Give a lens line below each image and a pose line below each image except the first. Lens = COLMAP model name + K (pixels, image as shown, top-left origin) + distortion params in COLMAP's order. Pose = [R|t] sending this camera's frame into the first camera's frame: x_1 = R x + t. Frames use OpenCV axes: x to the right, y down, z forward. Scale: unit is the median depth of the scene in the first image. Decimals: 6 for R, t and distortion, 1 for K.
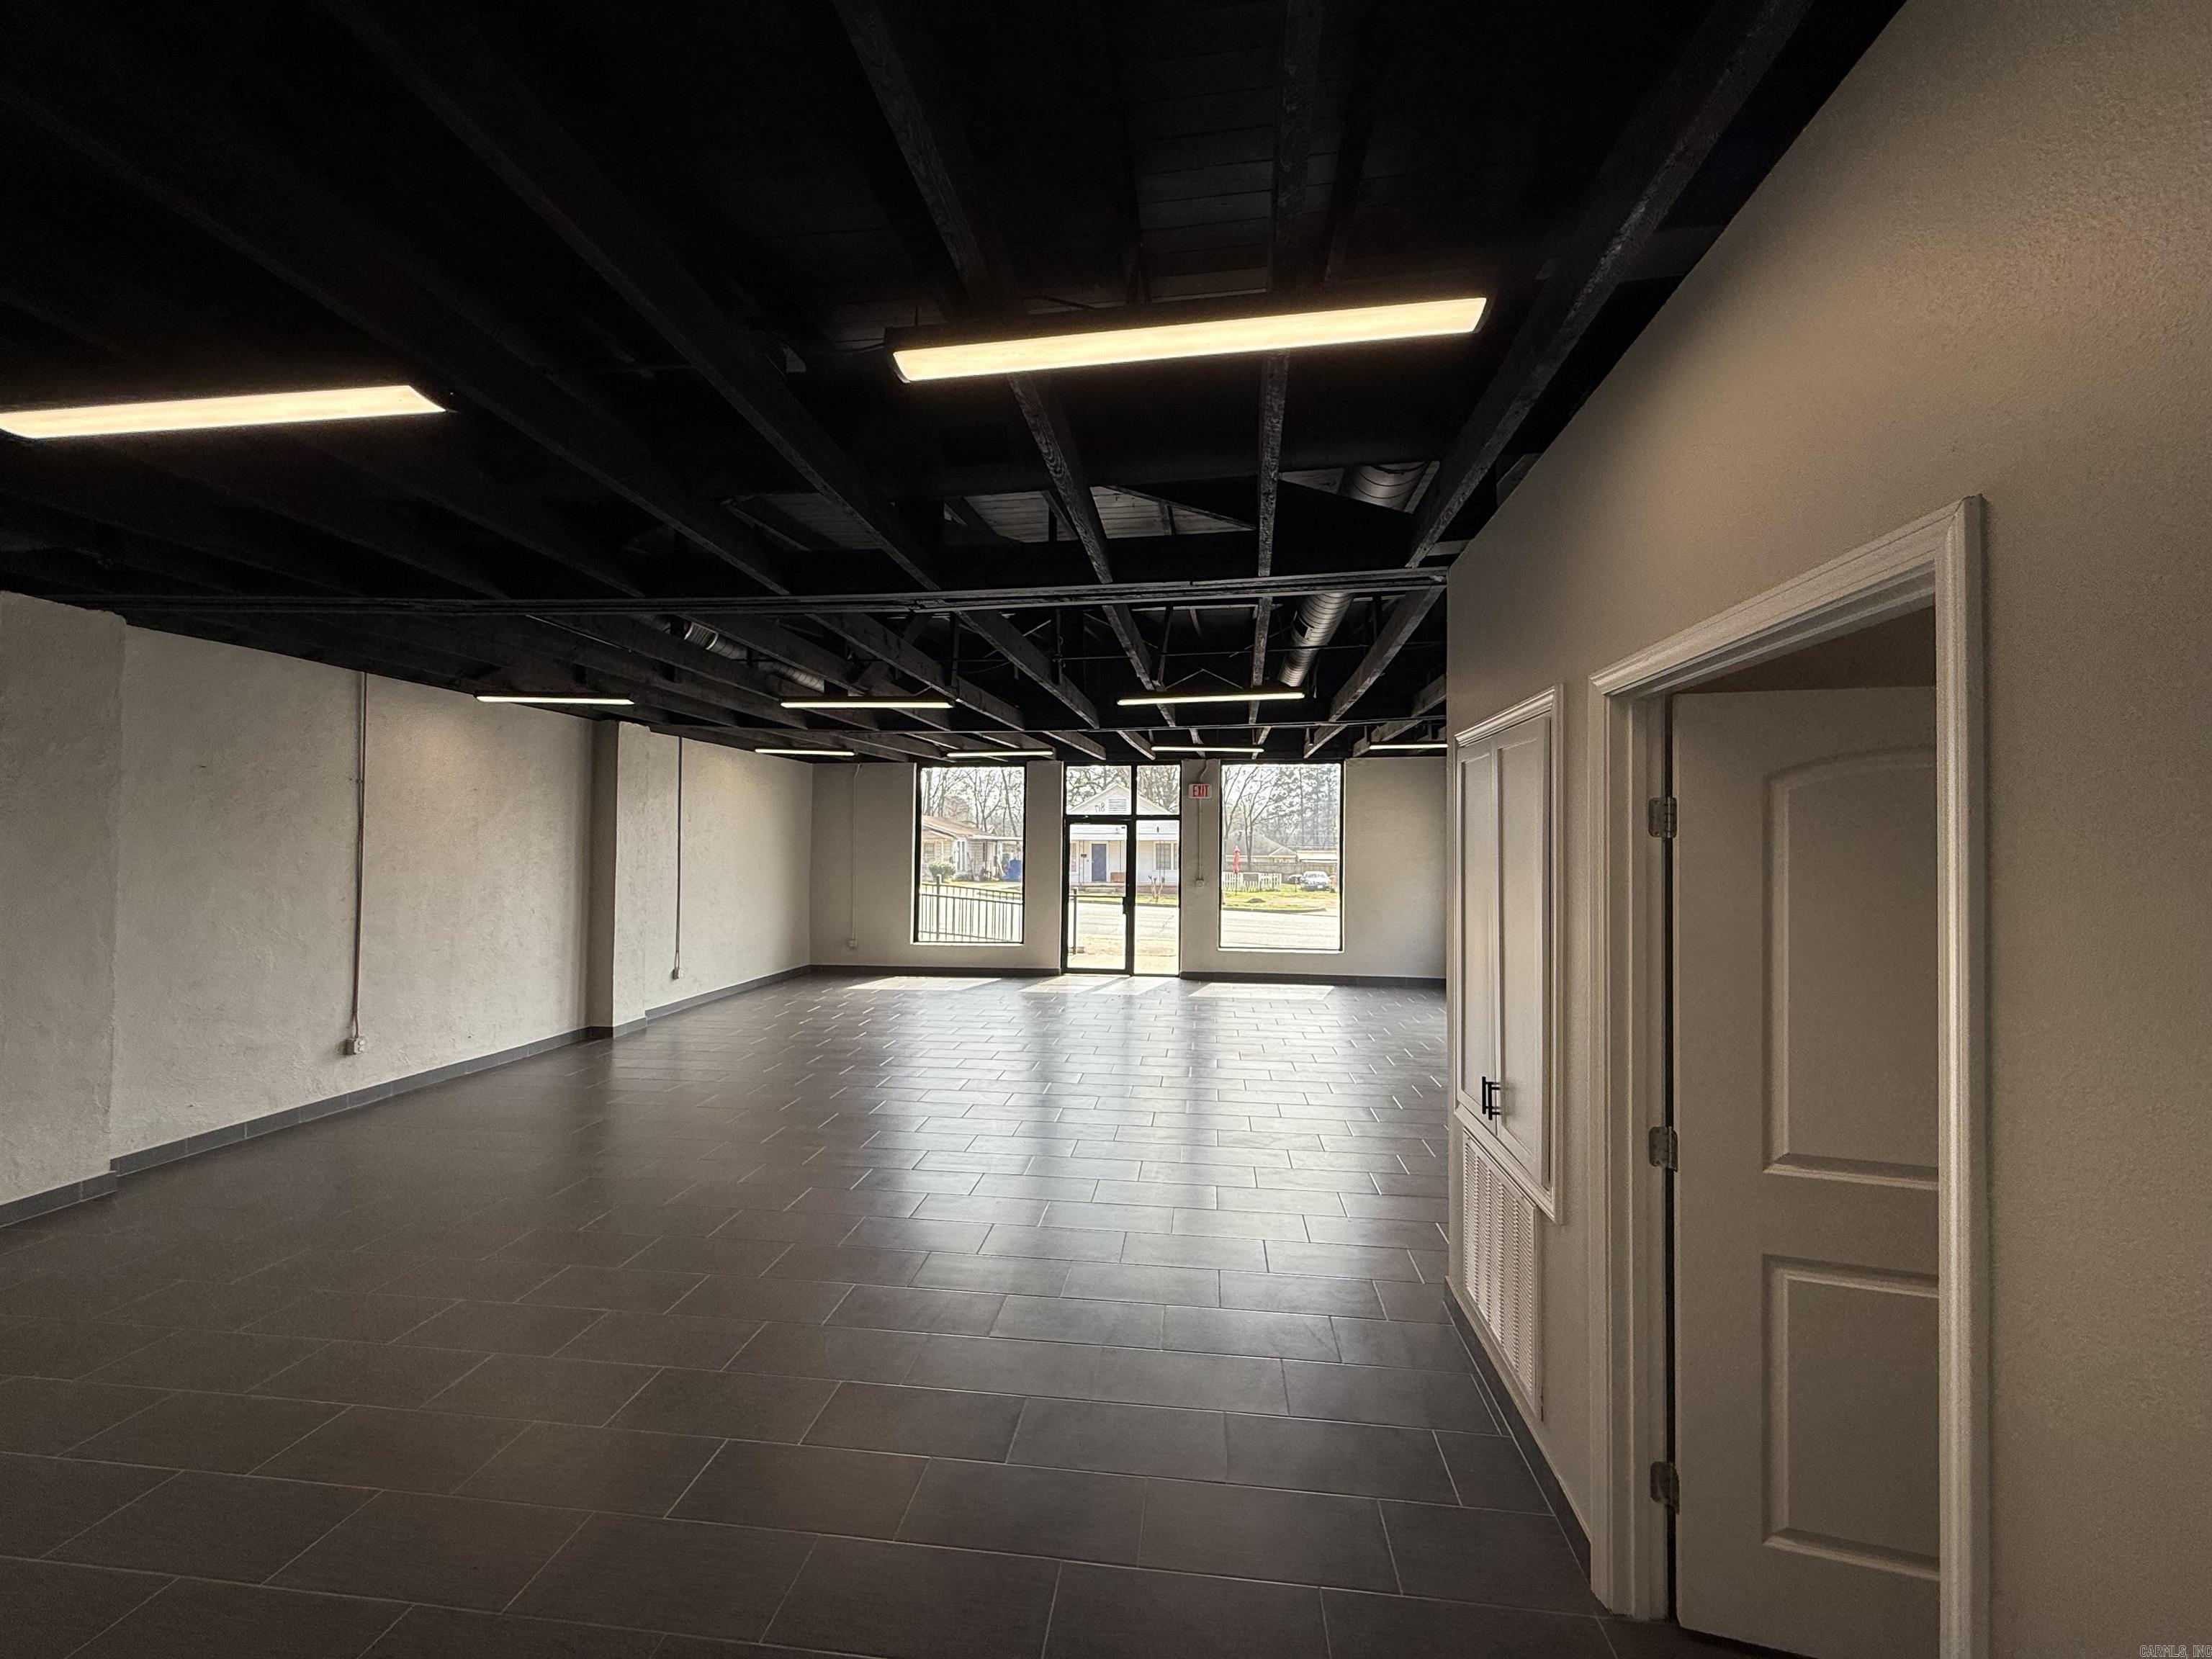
lens RADIAL K [[881.3, 0, 1103.1], [0, 881.3, 828.0], [0, 0, 1]] dist [-0.000225, 0.000232]
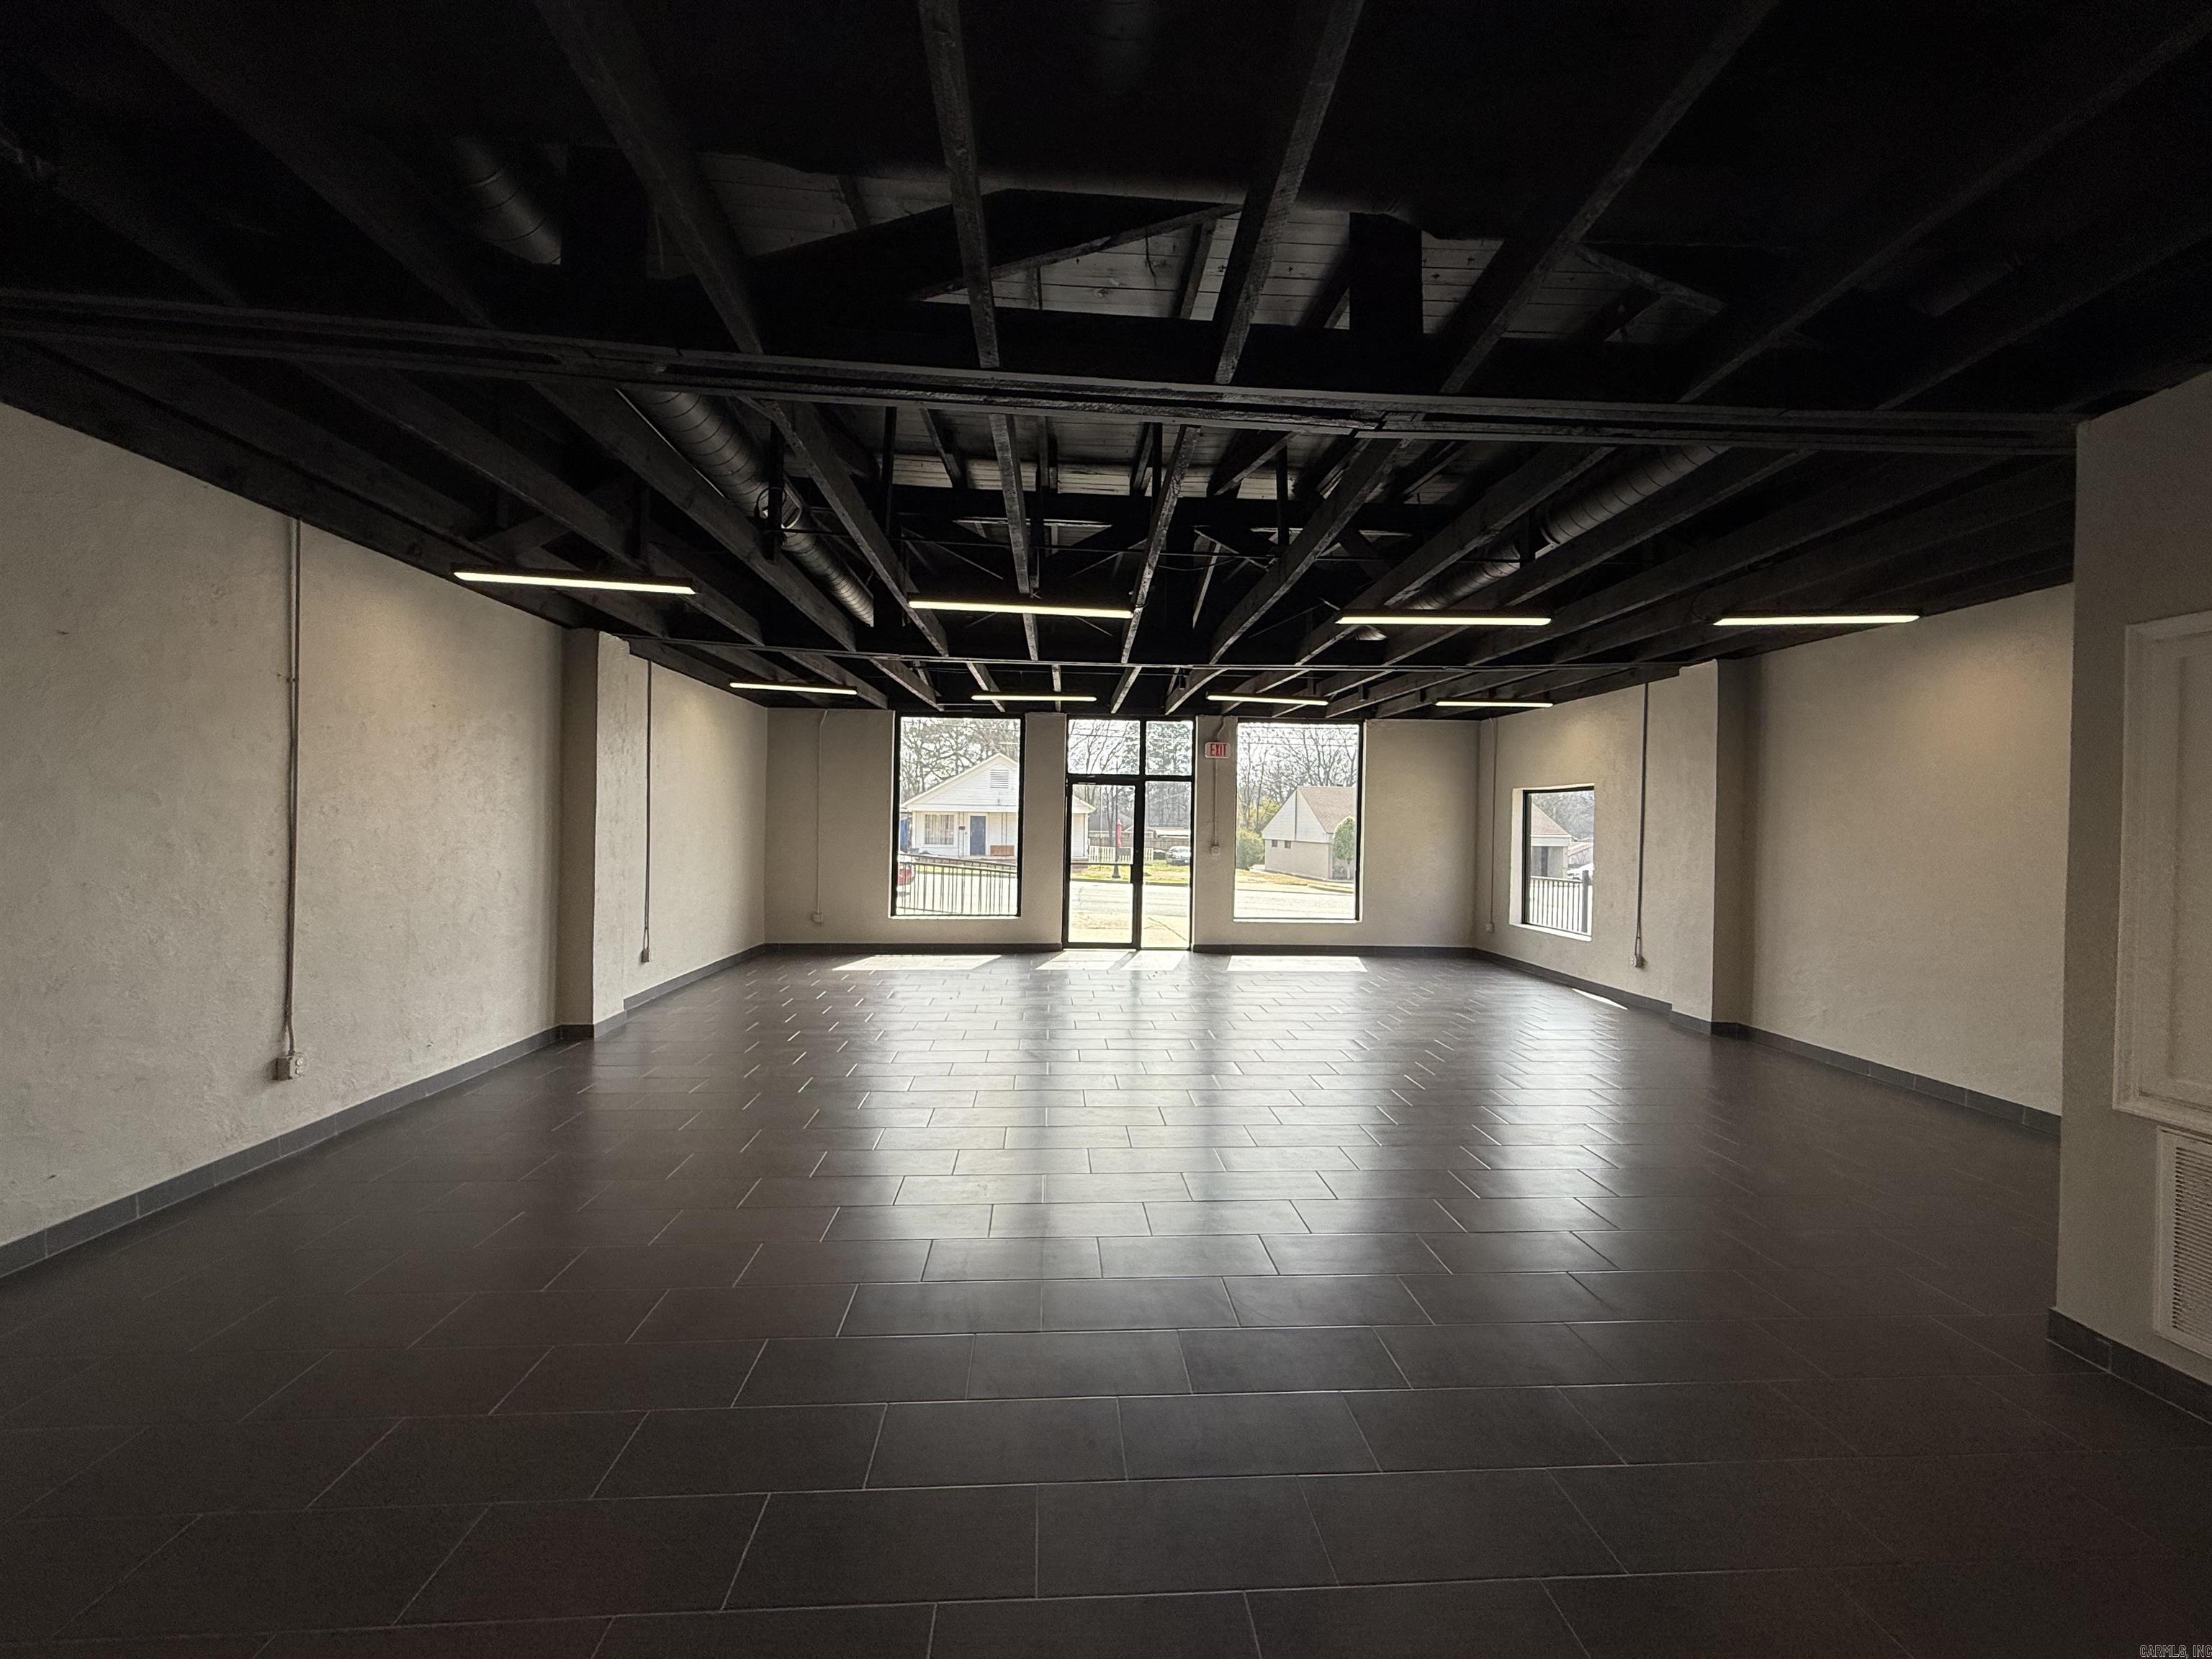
lens RADIAL K [[881.3, 0, 1103.1], [0, 881.3, 828.0], [0, 0, 1]] dist [-0.000225, 0.000232]
pose [[0.983289, 0.008669, 0.181847, -0.173810], [-0.013555, 0.999579, 0.025640, 0.017646], [-0.181548, -0.027677, 0.982993, 0.106991]]
